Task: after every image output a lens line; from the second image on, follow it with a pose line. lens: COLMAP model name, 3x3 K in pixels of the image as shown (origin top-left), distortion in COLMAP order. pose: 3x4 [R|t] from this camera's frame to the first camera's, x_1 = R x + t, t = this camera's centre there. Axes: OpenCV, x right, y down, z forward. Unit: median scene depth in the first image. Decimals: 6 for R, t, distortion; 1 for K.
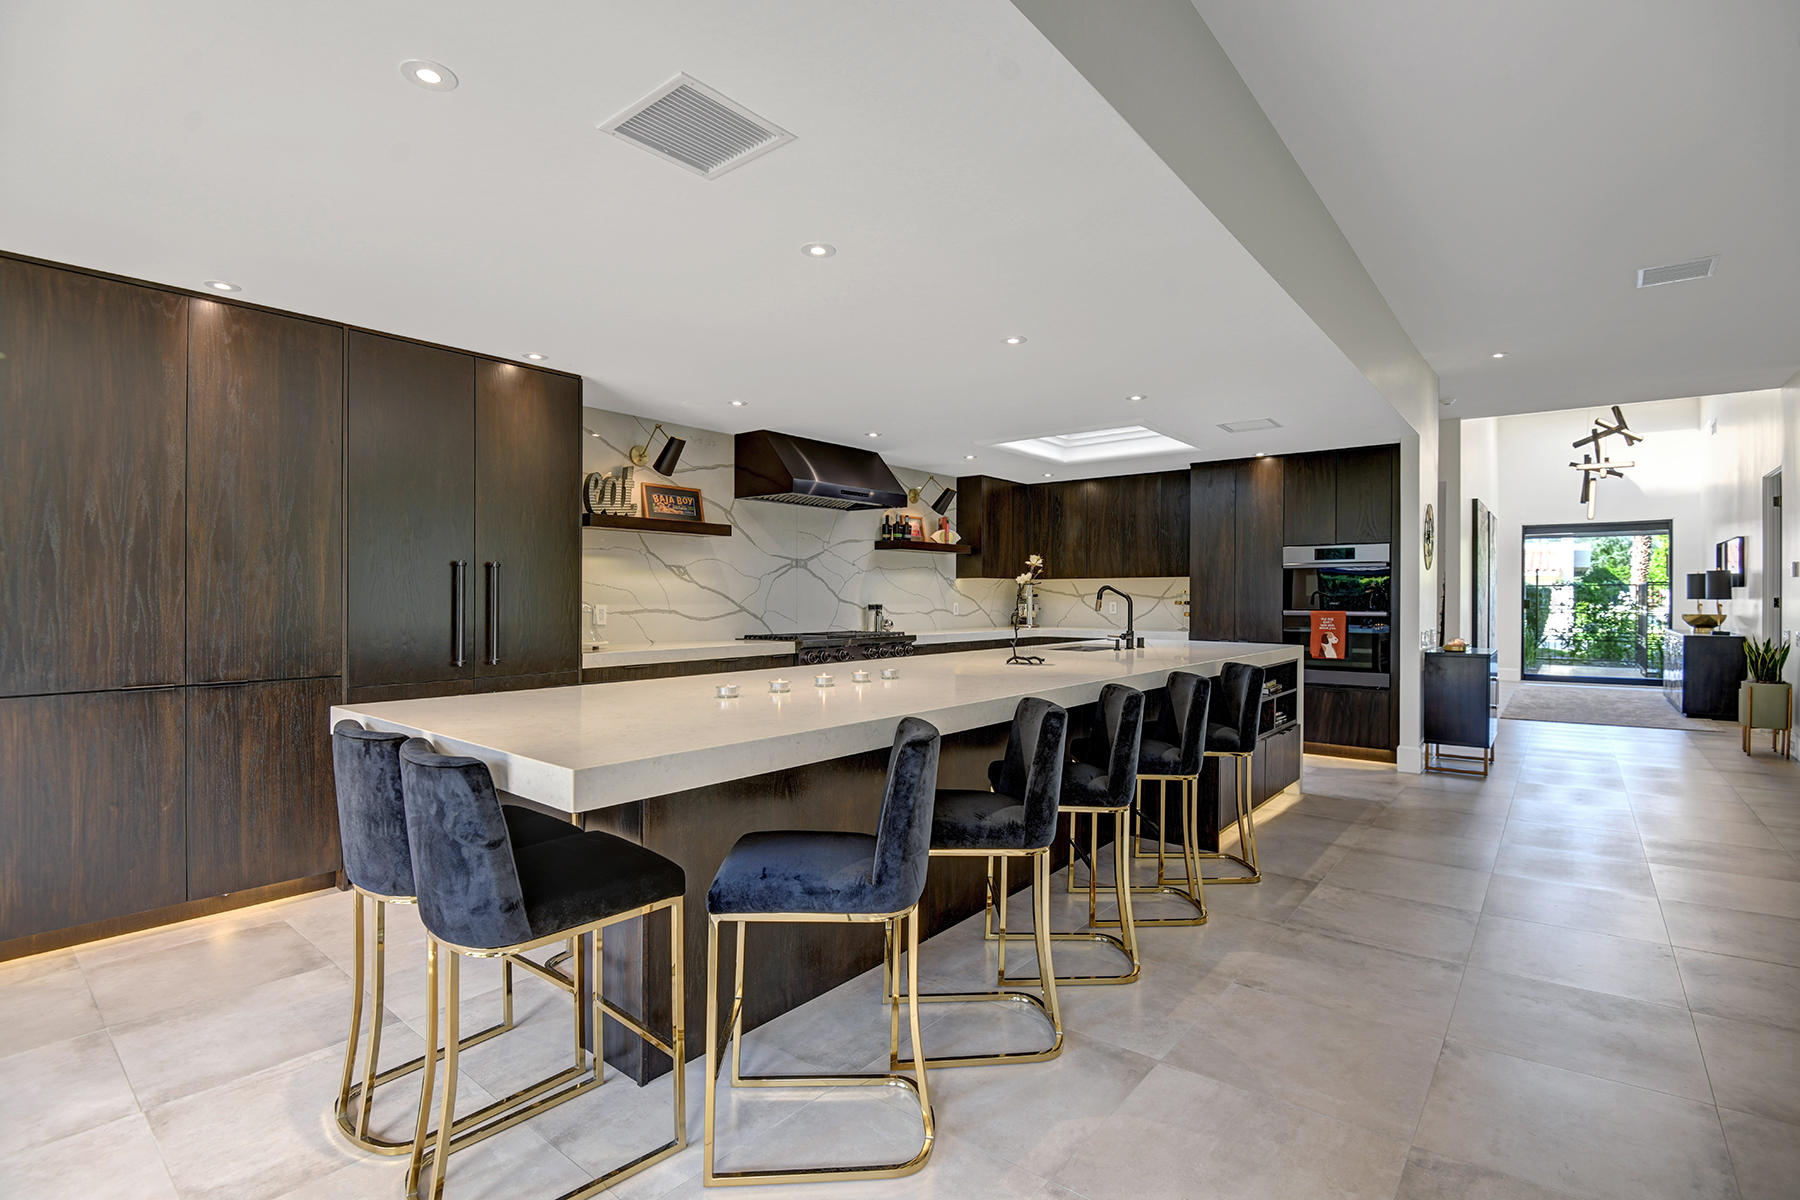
lens RADIAL K [[827.6, 0, 912.8], [0, 827.6, 595.3], [0, 0, 1]] dist [-0.017296, -0.010281]
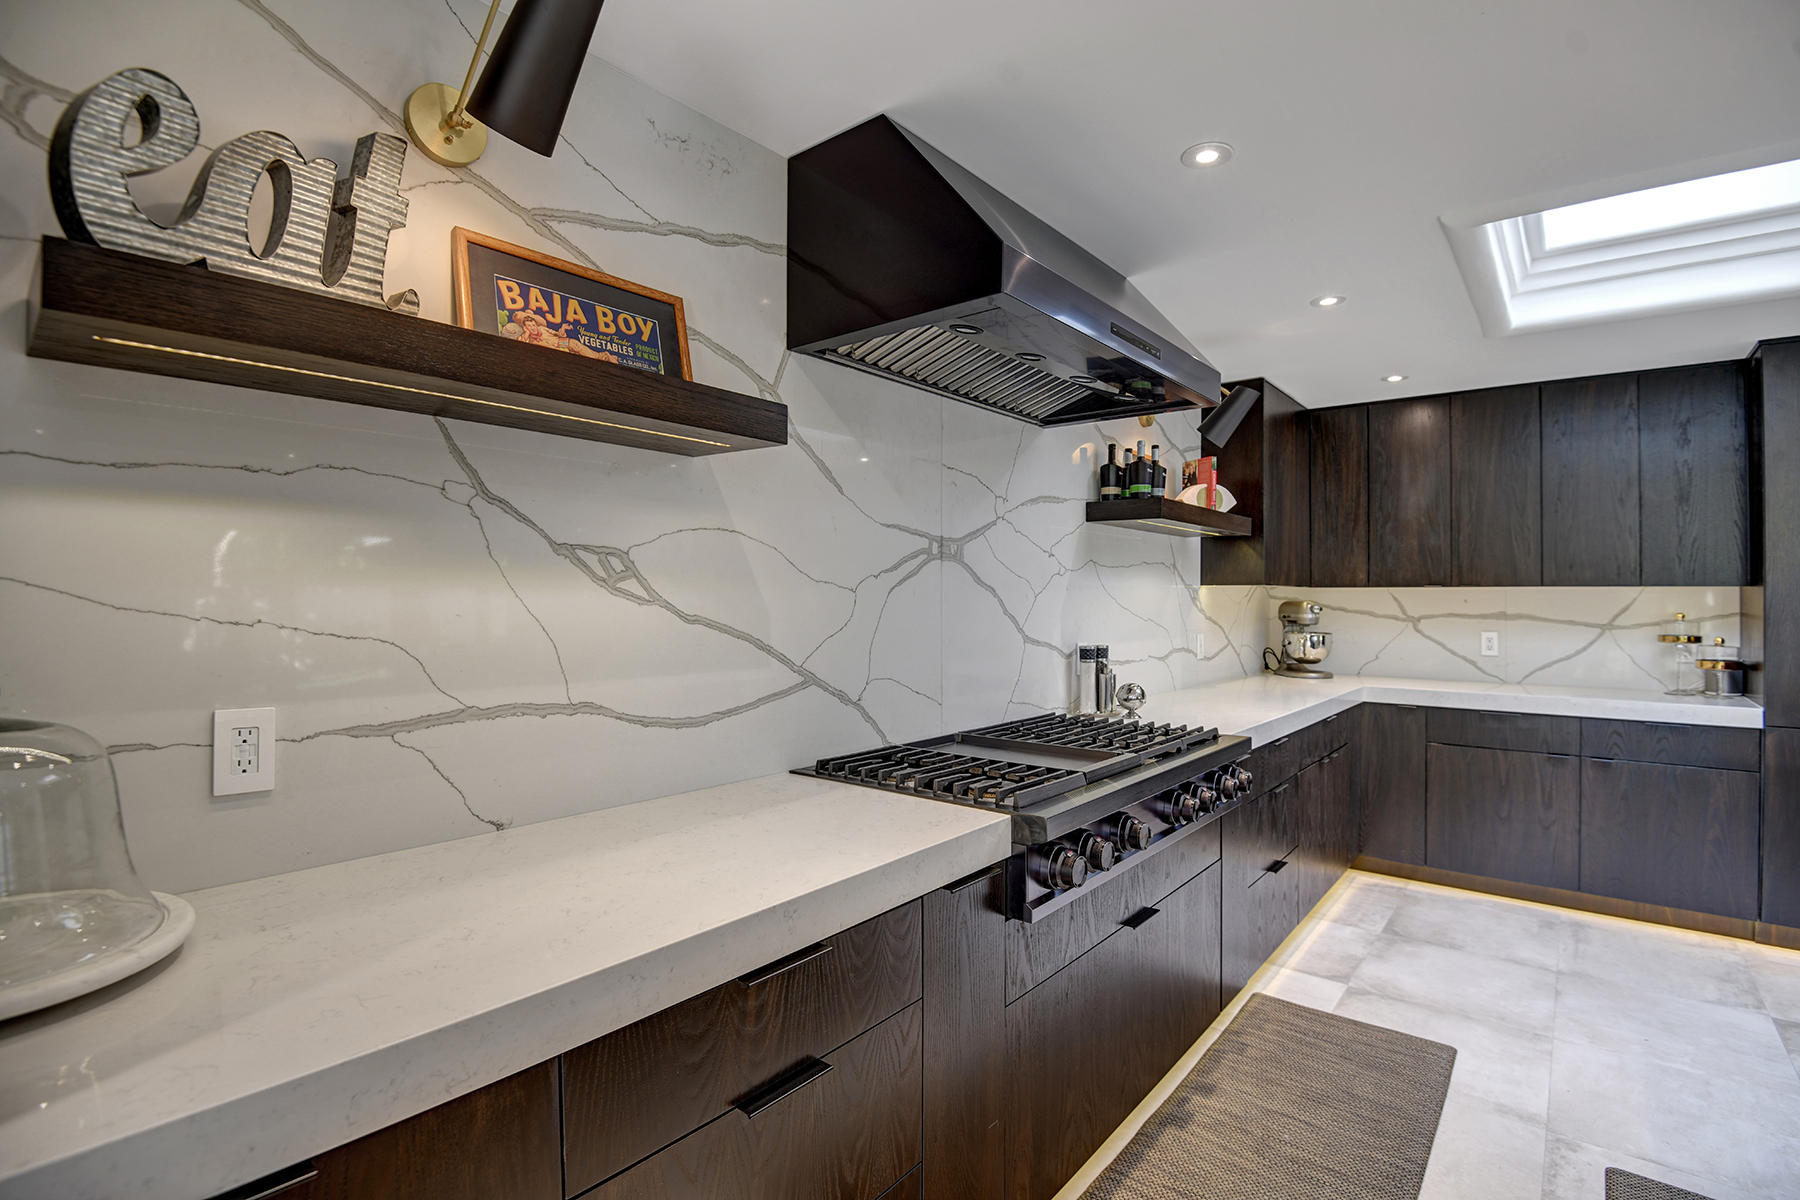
lens RADIAL K [[827.6, 0, 912.8], [0, 827.6, 595.3], [0, 0, 1]] dist [-0.017296, -0.010281]
pose [[0.999972, 0.002259, -0.007127, -0.138381], [-0.002279, 0.999993, -0.002801, -0.014788], [0.007120, 0.002817, 0.999971, 0.569493]]
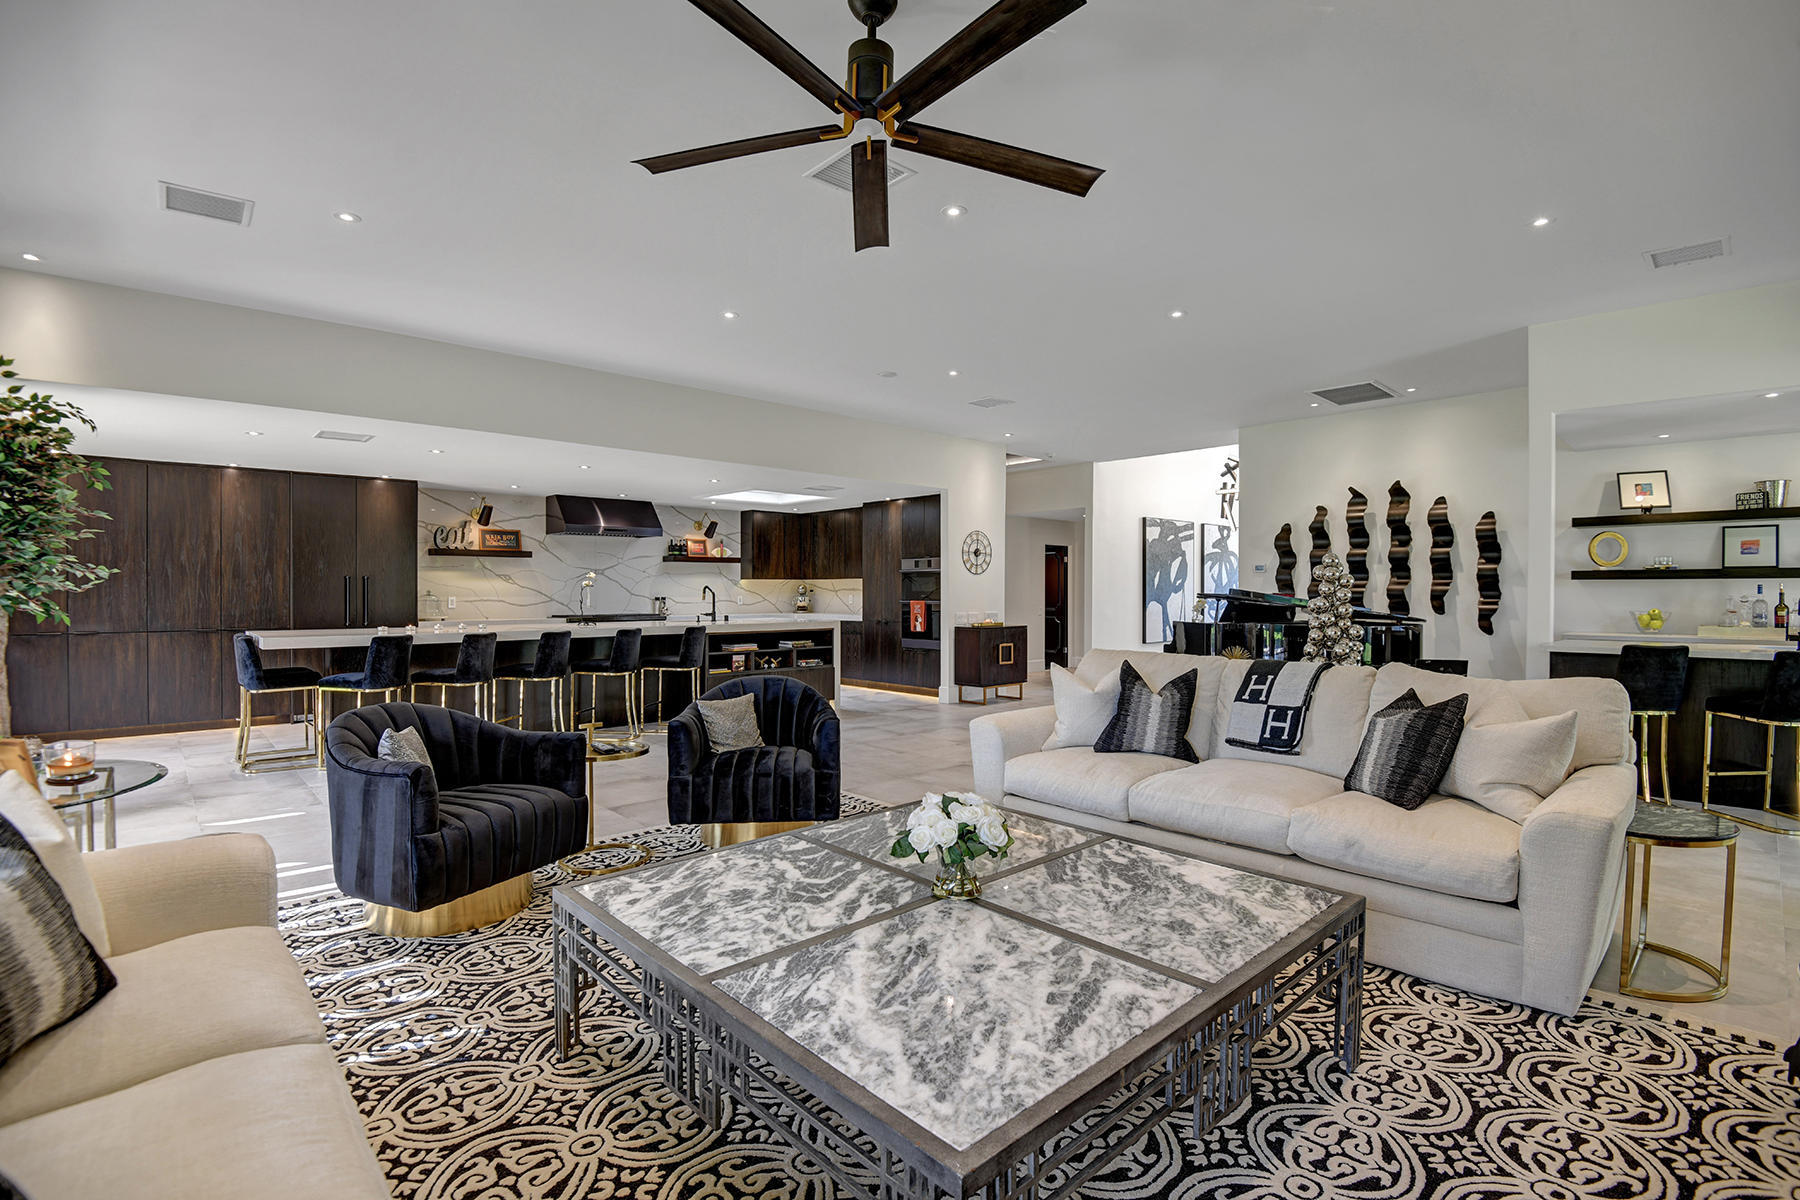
lens RADIAL K [[833.1, 0, 911.8], [0, 833.1, 596.7], [0, 0, 1]] dist [-0.008311, -0.020863]
pose [[0.990789, -0.001134, -0.135410, 0.645164], [0.002233, 0.999966, 0.007963, -0.001243], [0.135397, -0.008192, 0.990758, -0.499615]]
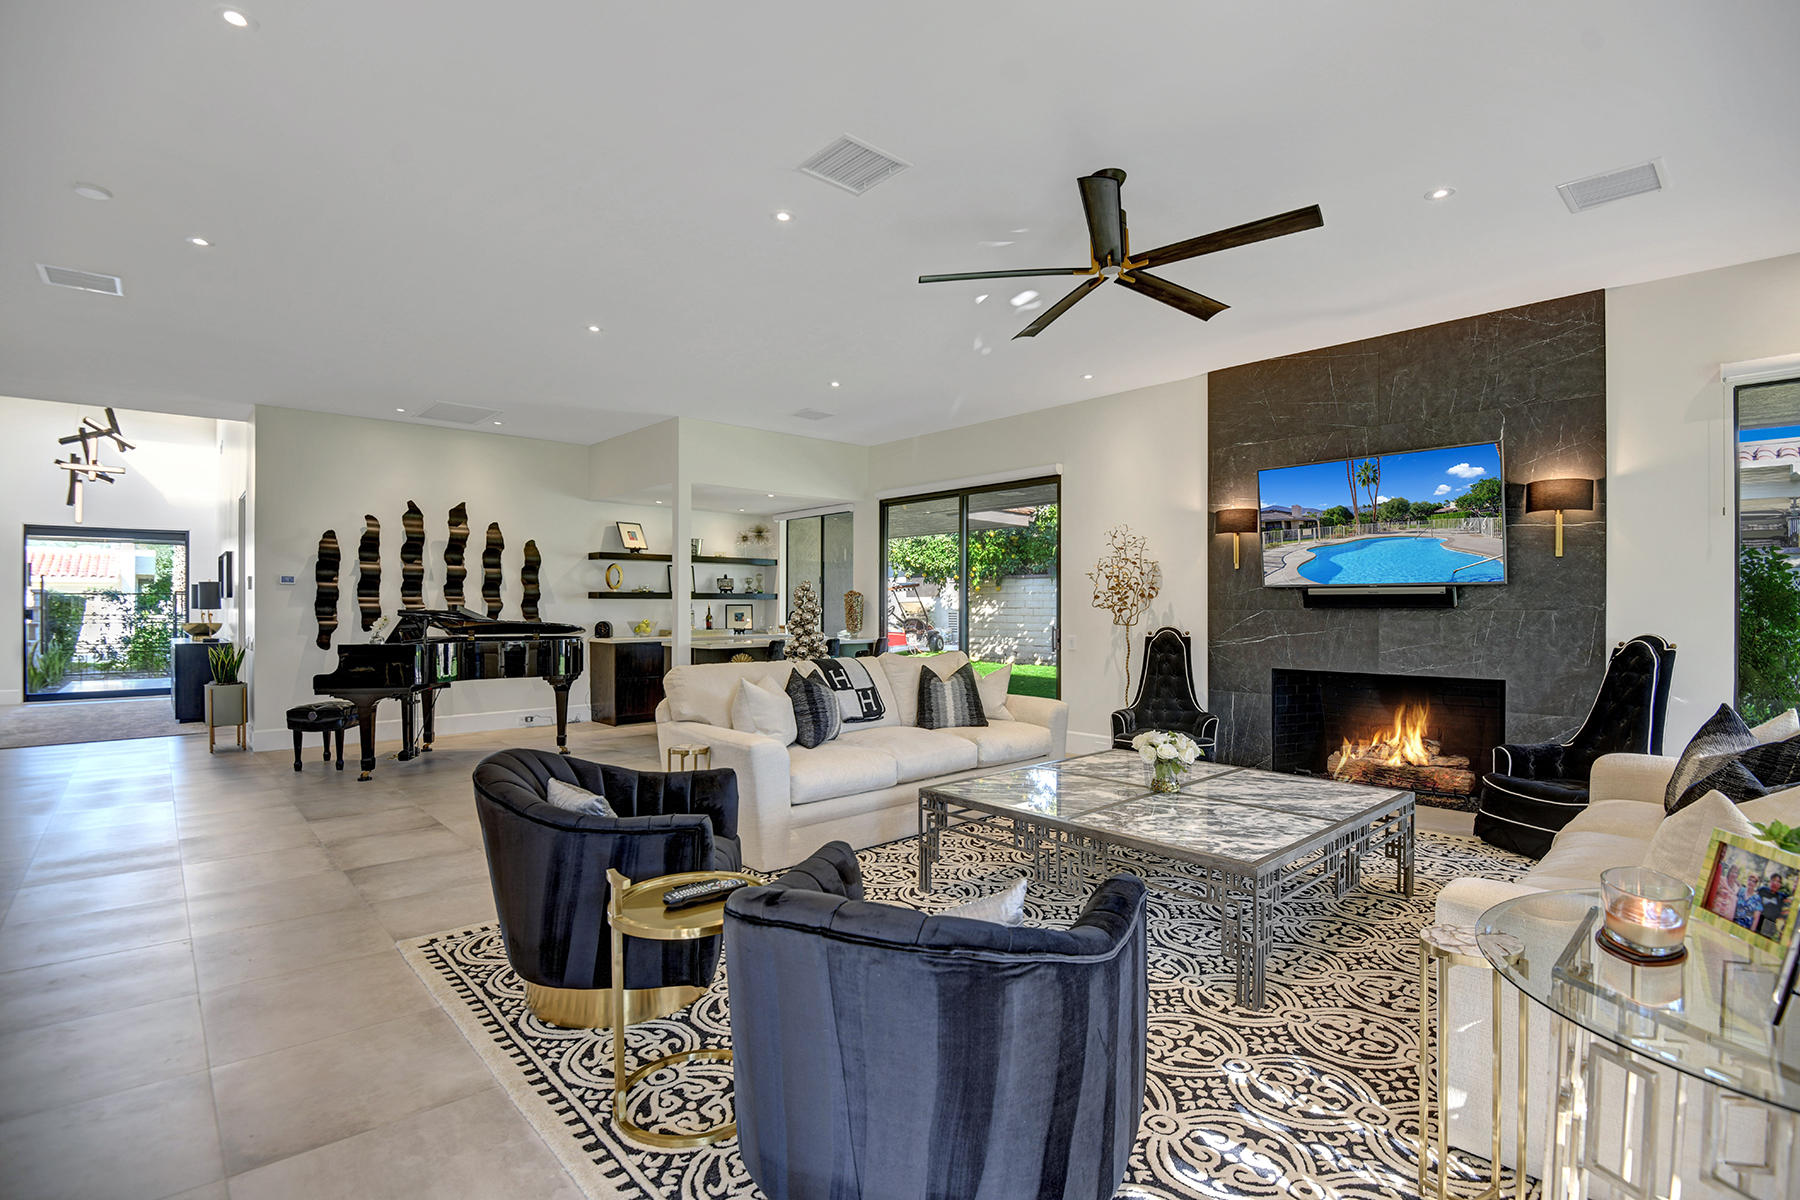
lens RADIAL K [[824.8, 0, 911.9], [0, 824.8, 612.3], [0, 0, 1]] dist [-0.012978, -0.013340]
pose [[0.143972, -0.007805, 0.989551, 0.082109], [-0.002438, 0.999963, 0.008242, -0.002257], [-0.989579, -0.003599, 0.143947, -0.100883]]
